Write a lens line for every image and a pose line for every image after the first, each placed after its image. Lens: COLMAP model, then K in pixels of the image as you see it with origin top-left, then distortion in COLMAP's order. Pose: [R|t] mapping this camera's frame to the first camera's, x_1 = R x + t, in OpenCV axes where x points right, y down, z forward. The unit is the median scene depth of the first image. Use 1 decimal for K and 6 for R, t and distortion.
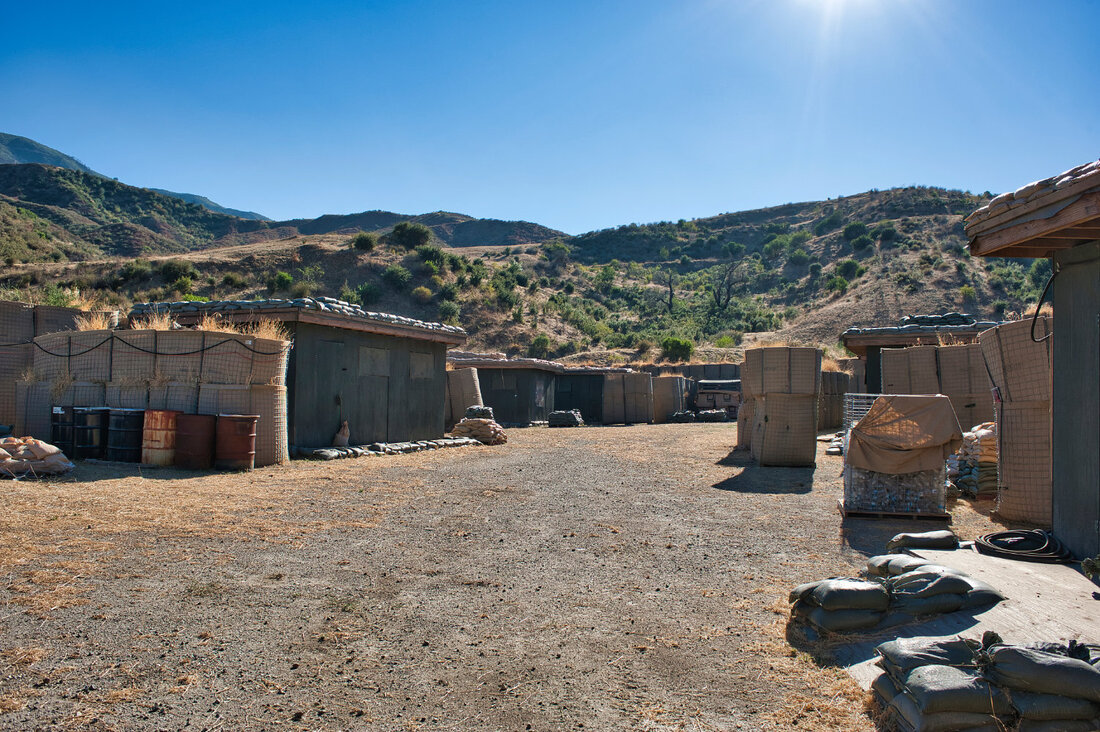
lens RADIAL K [[871.2, 0, 550.0], [0, 871.2, 366.0], [0, 0, 1]] dist [-0.037650, 0.003246]
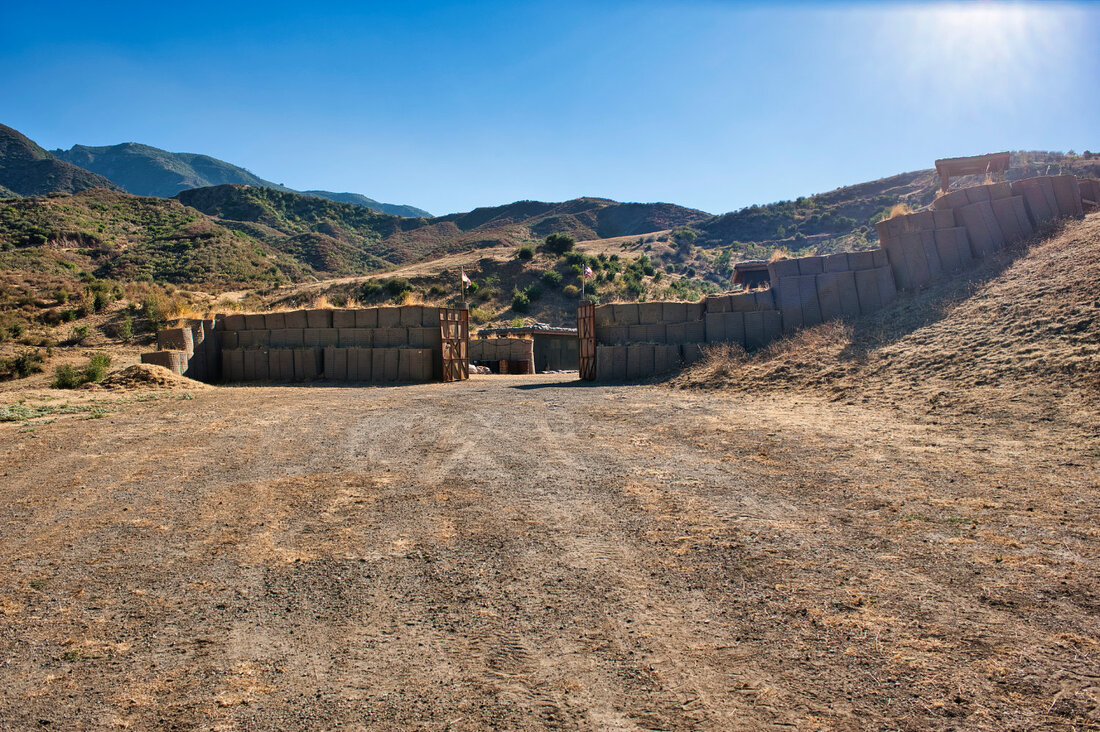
lens RADIAL K [[871.2, 0, 550.0], [0, 871.2, 366.0], [0, 0, 1]] dist [-0.037650, 0.003246]
pose [[0.983213, -0.050614, -0.175302, 0.026073], [0.055807, 0.998133, 0.024820, -0.000365], [0.173719, -0.034186, 0.984202, -0.170096]]
